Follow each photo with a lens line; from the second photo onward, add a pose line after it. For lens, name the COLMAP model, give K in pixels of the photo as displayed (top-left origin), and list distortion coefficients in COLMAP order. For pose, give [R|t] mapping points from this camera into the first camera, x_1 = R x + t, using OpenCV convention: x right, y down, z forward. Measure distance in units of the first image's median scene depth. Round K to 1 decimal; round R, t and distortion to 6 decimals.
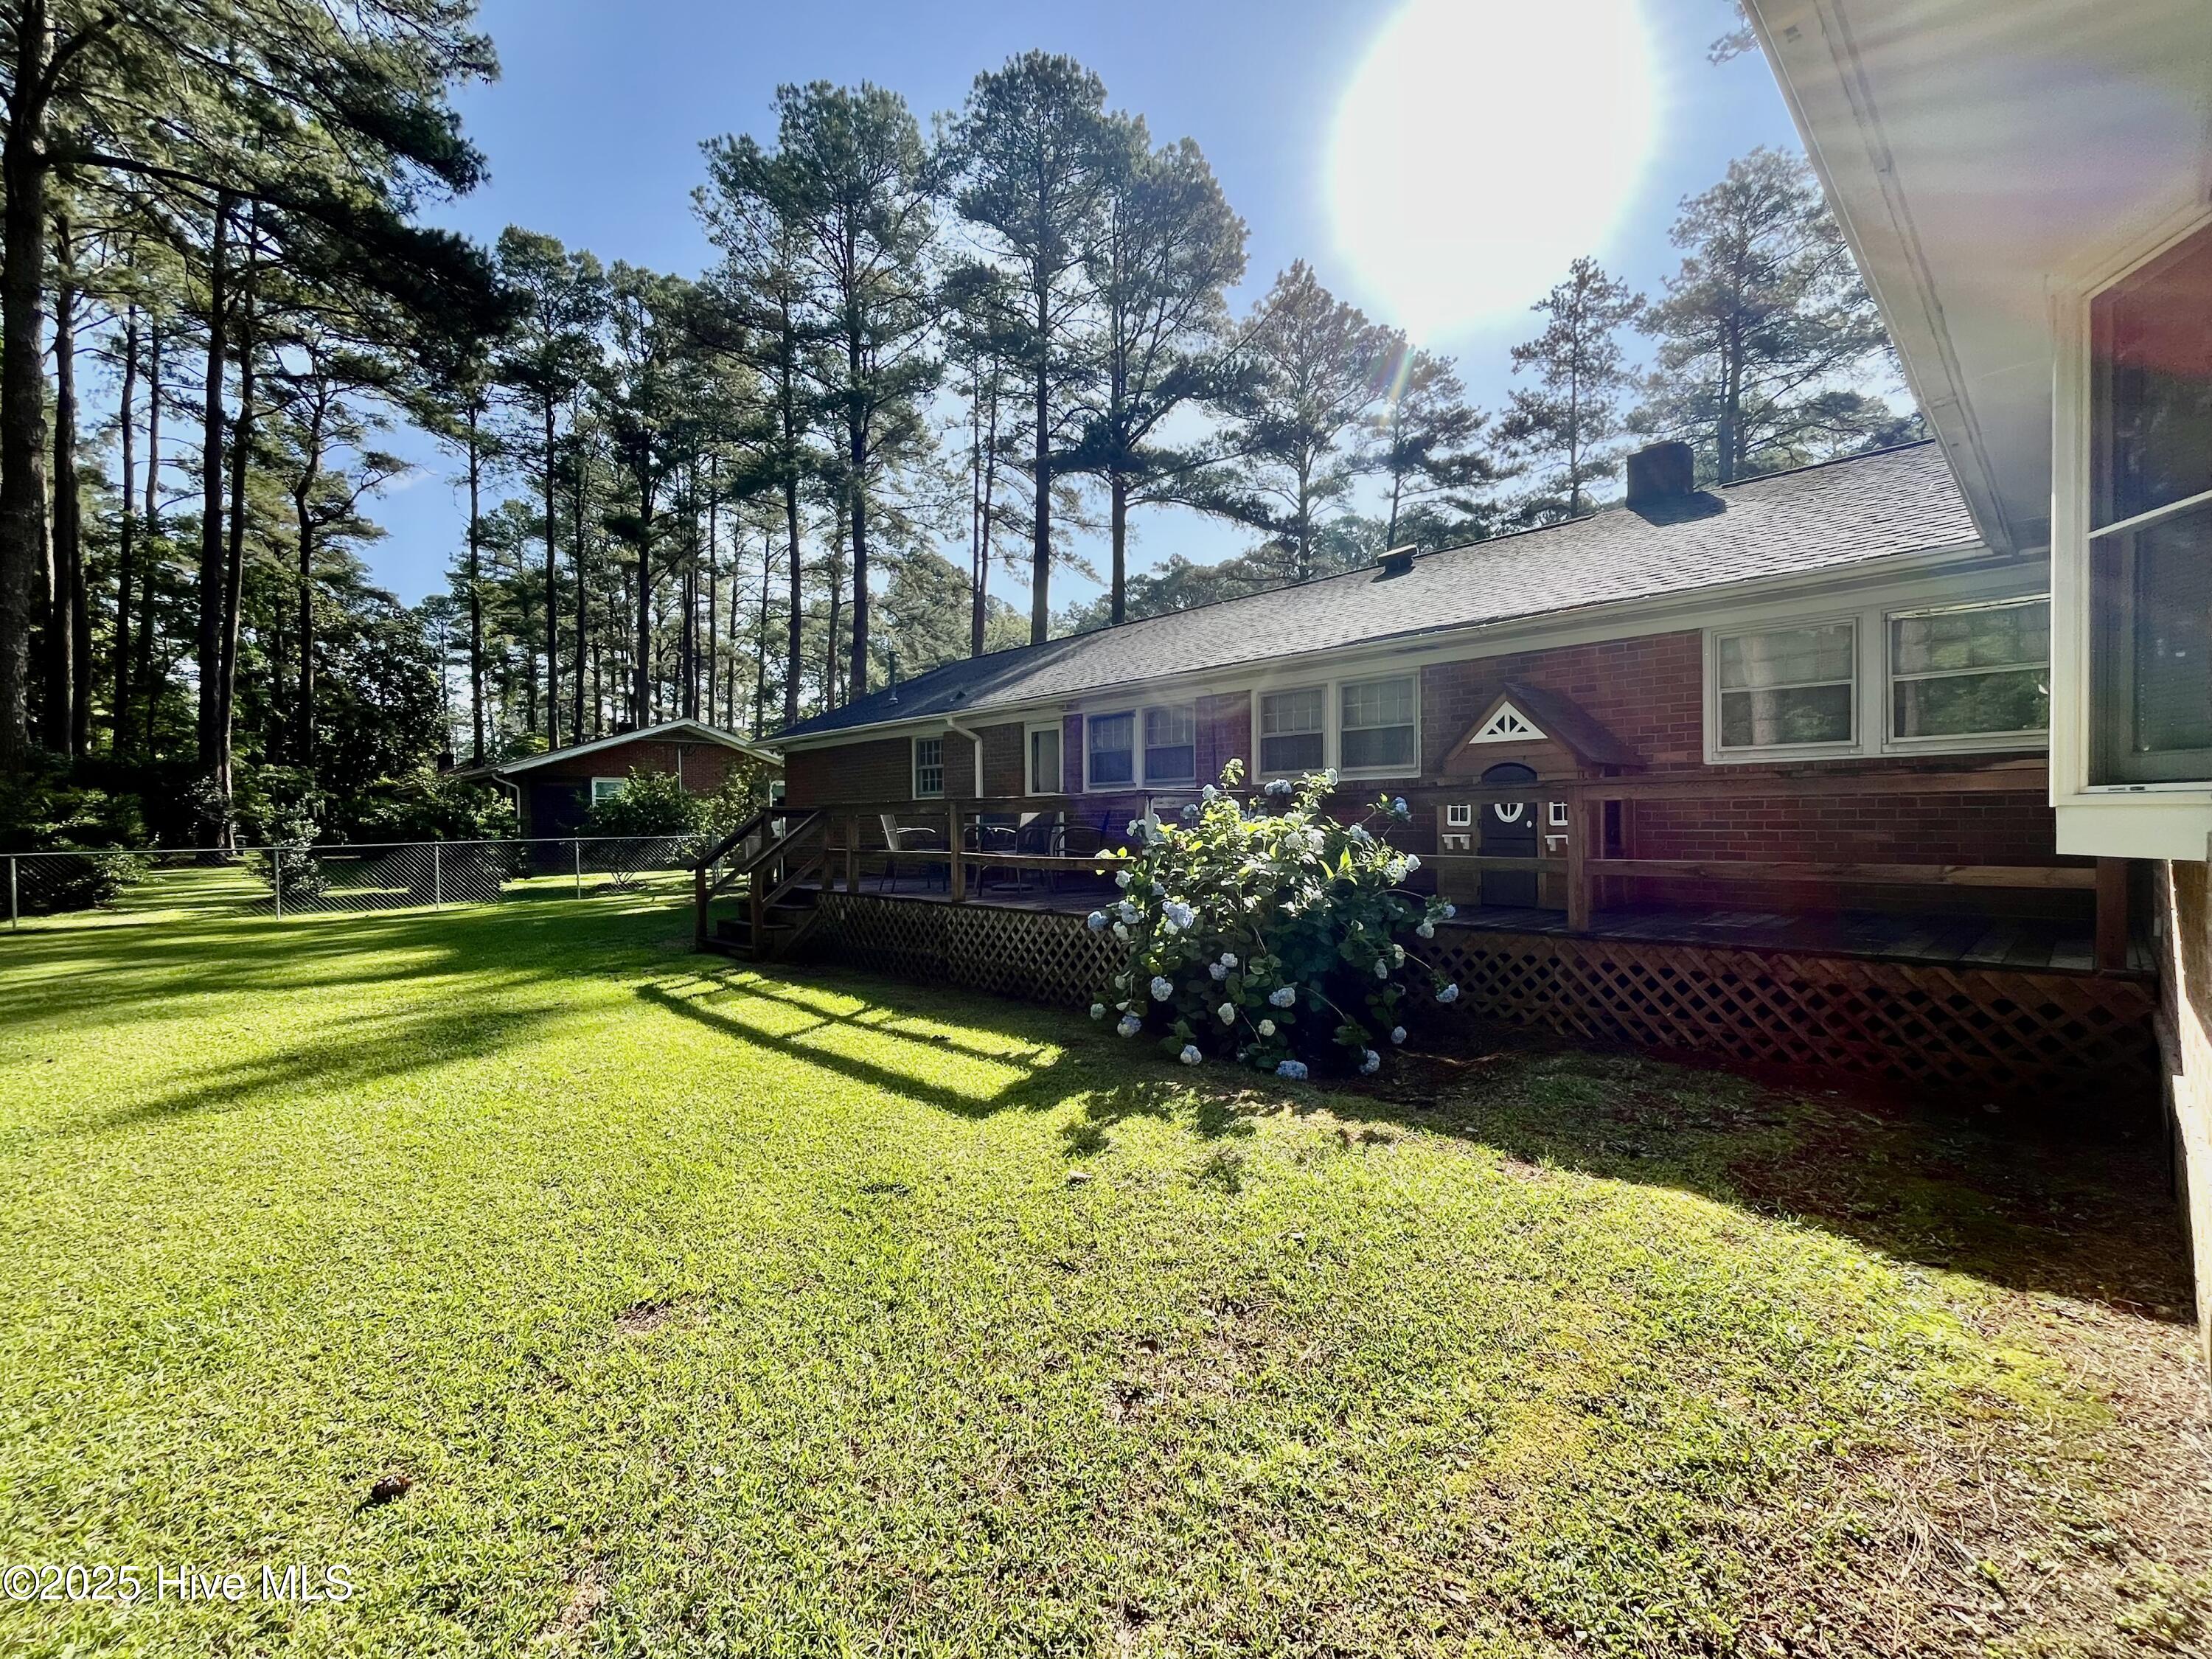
lens RADIAL K [[898.8, 0, 1097.2], [0, 898.8, 828.0], [0, 0, 1]] dist [-0.000723, -0.000565]
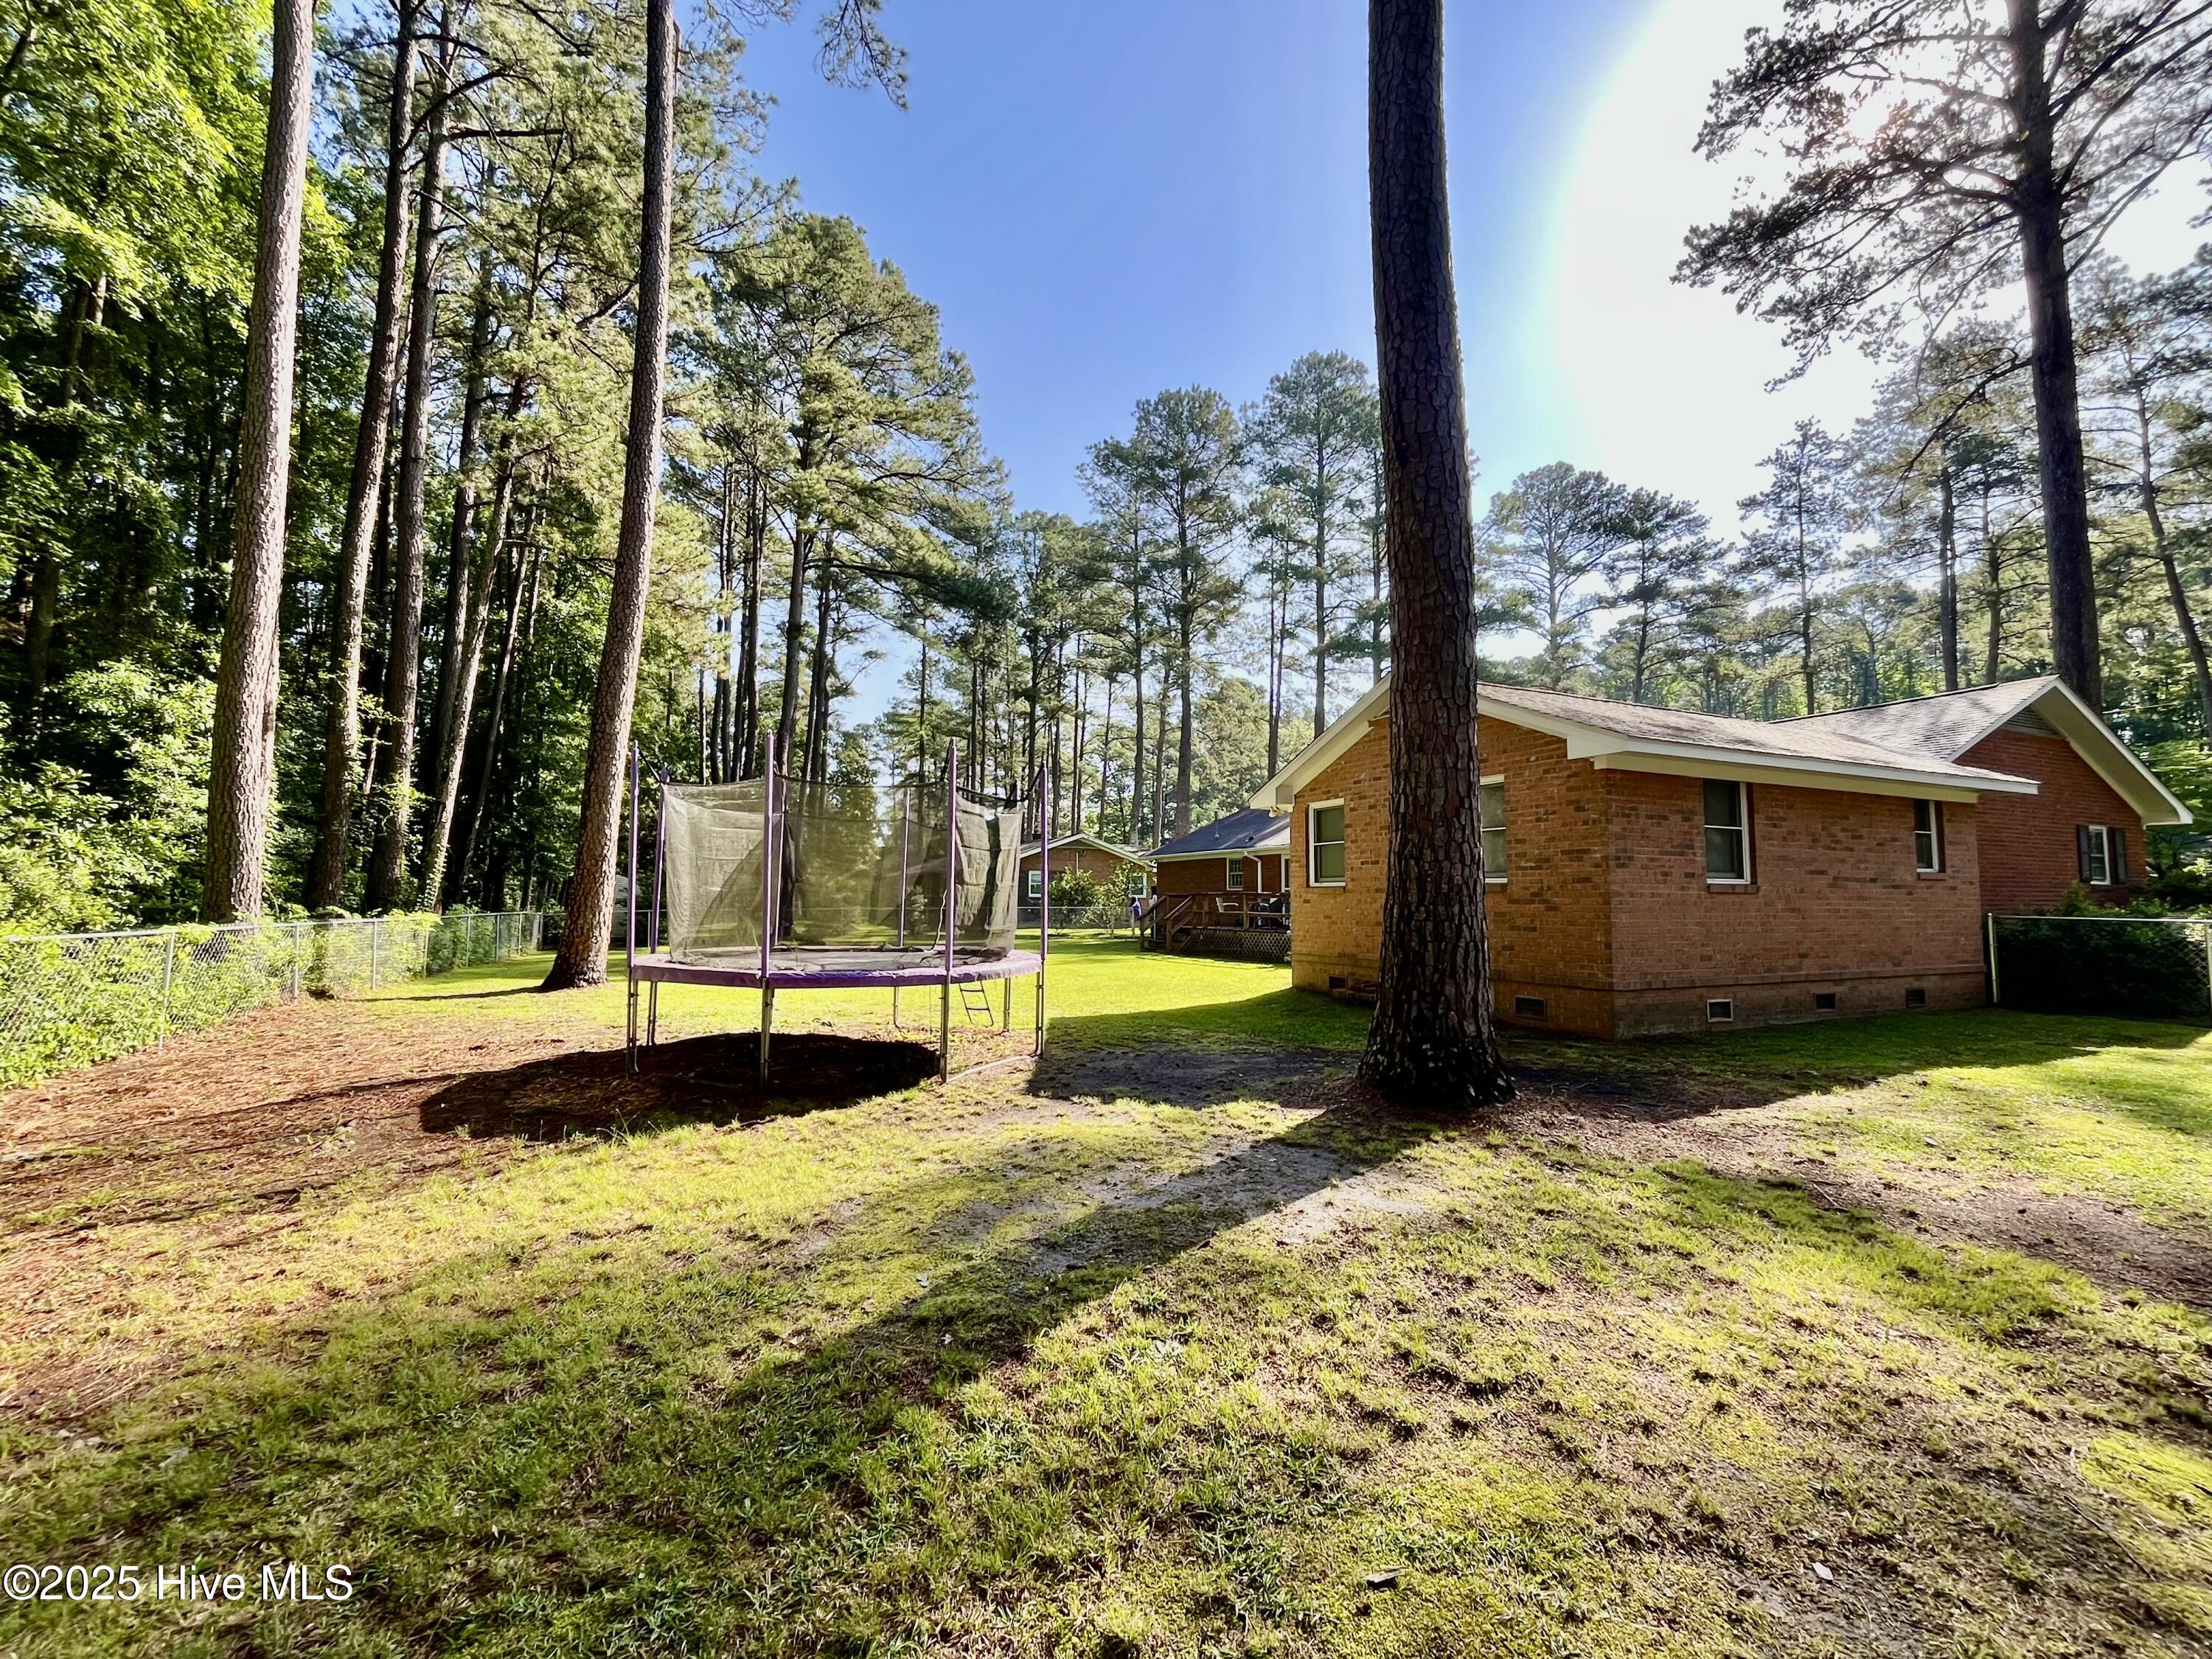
lens RADIAL K [[898.8, 0, 1097.2], [0, 898.8, 828.0], [0, 0, 1]] dist [-0.000723, -0.000565]
pose [[0.945005, -0.007412, -0.326972, 0.058153], [-0.021990, 0.996041, -0.086134, 0.003500], [0.326316, 0.088587, 0.941101, -0.325104]]
